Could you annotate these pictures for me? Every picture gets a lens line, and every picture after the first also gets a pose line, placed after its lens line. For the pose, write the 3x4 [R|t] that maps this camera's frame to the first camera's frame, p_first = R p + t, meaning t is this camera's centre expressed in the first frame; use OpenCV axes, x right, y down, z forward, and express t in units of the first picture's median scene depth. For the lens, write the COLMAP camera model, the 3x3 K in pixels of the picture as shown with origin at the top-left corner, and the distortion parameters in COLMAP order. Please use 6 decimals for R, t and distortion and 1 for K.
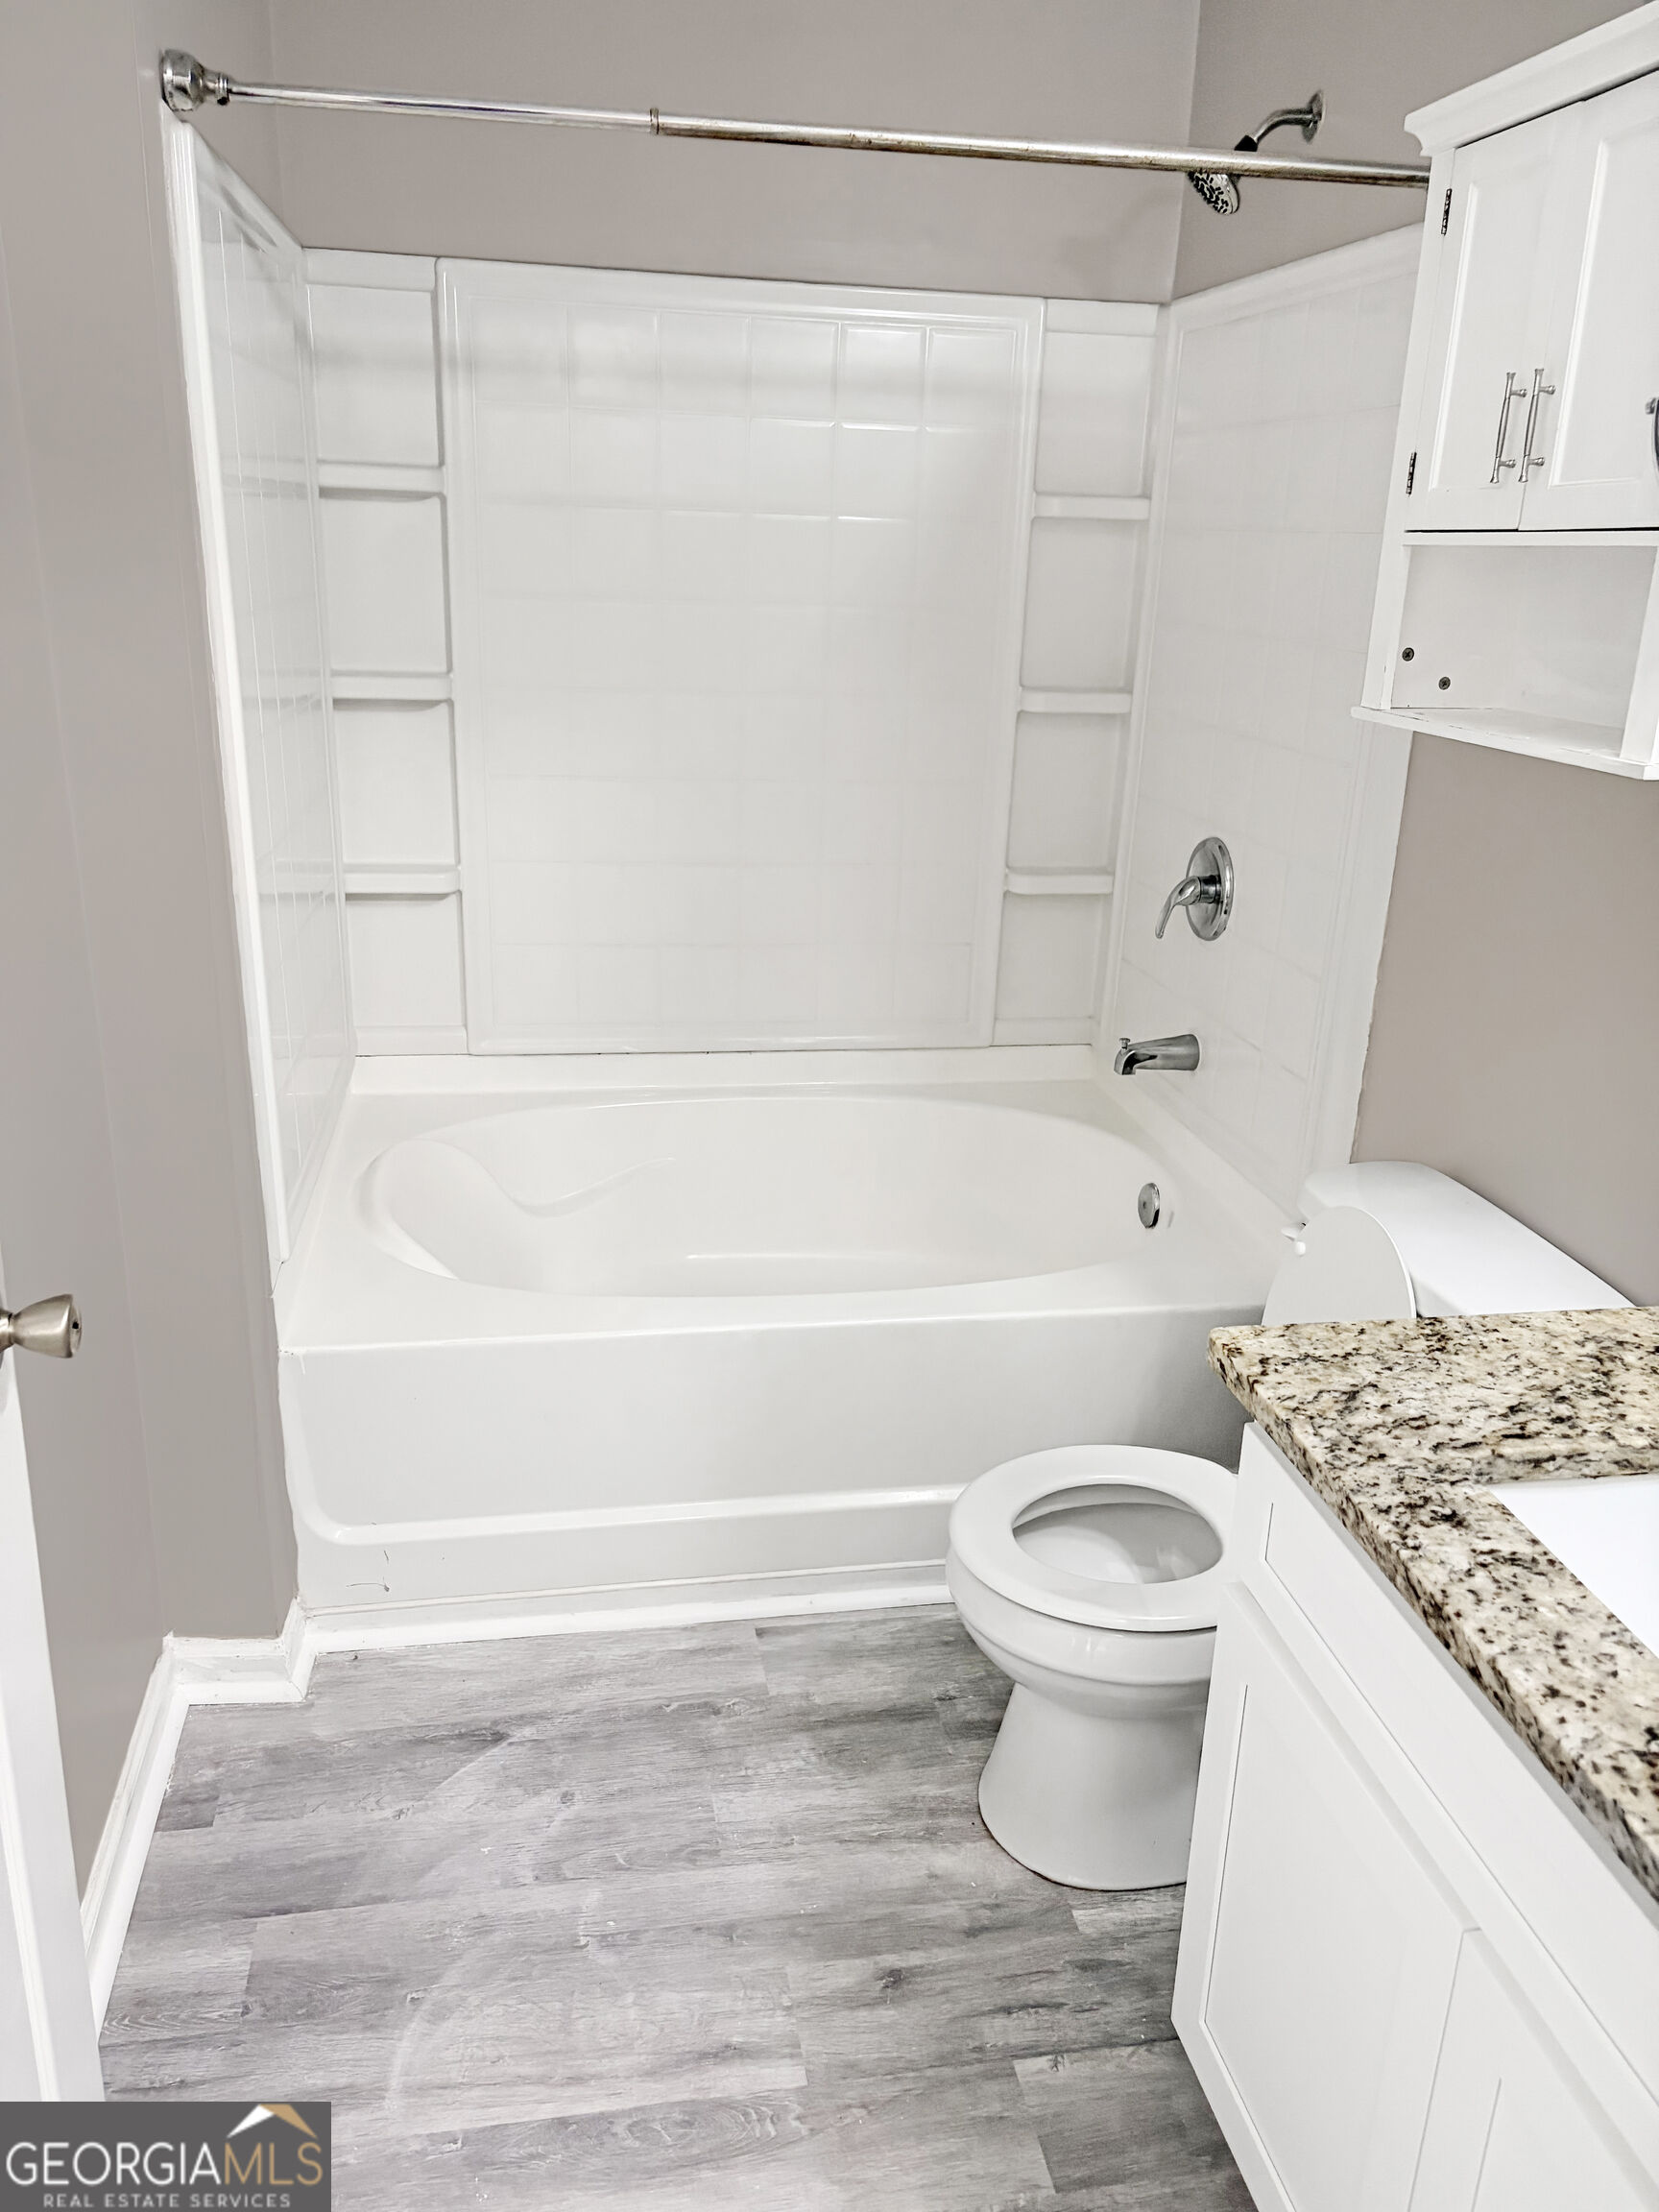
lens RADIAL K [[1706.4, 0, 825.5], [0, 1706.4, 1109.5], [0, 0, 1]] dist [0.069580, -0.040868]
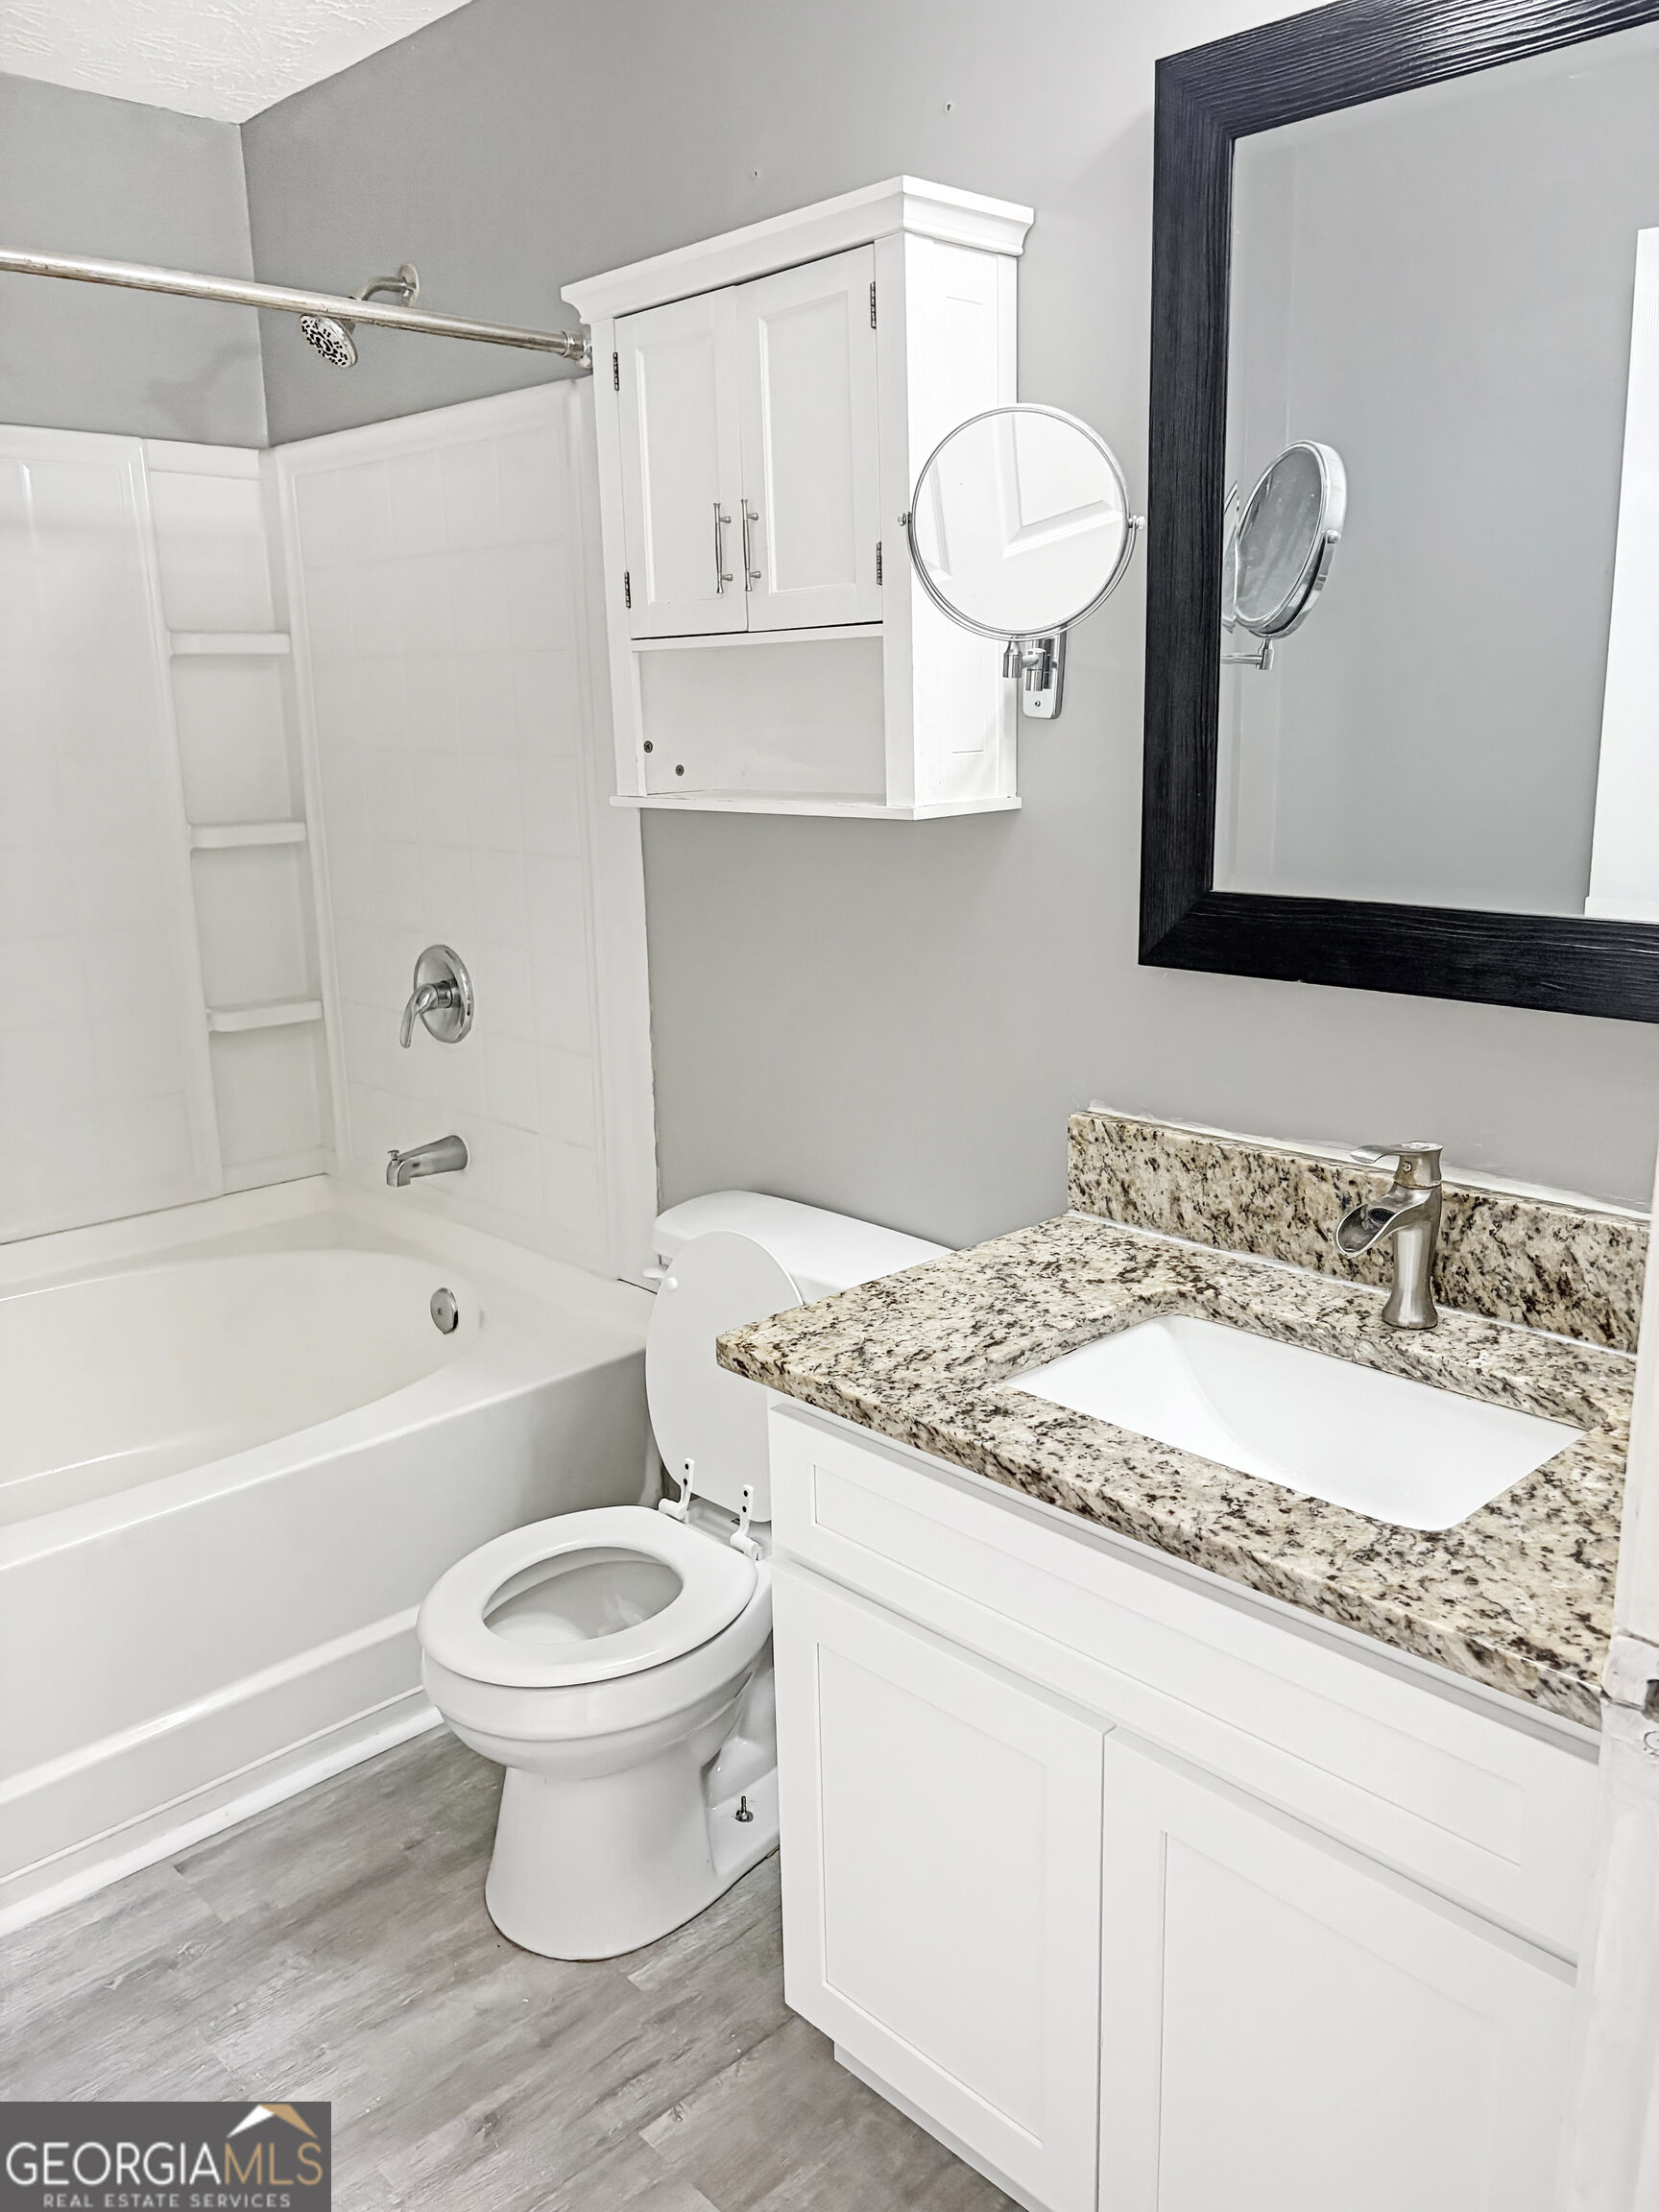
lens RADIAL K [[1706.4, 0, 829.8], [0, 1706.4, 1104.5], [0, 0, 1]] dist [0.069580, -0.040868]
pose [[0.831086, -0.171397, 0.529074, -0.198286], [0.219162, 0.975277, -0.028319, 0.023621], [-0.511141, 0.139488, 0.848103, 0.017225]]
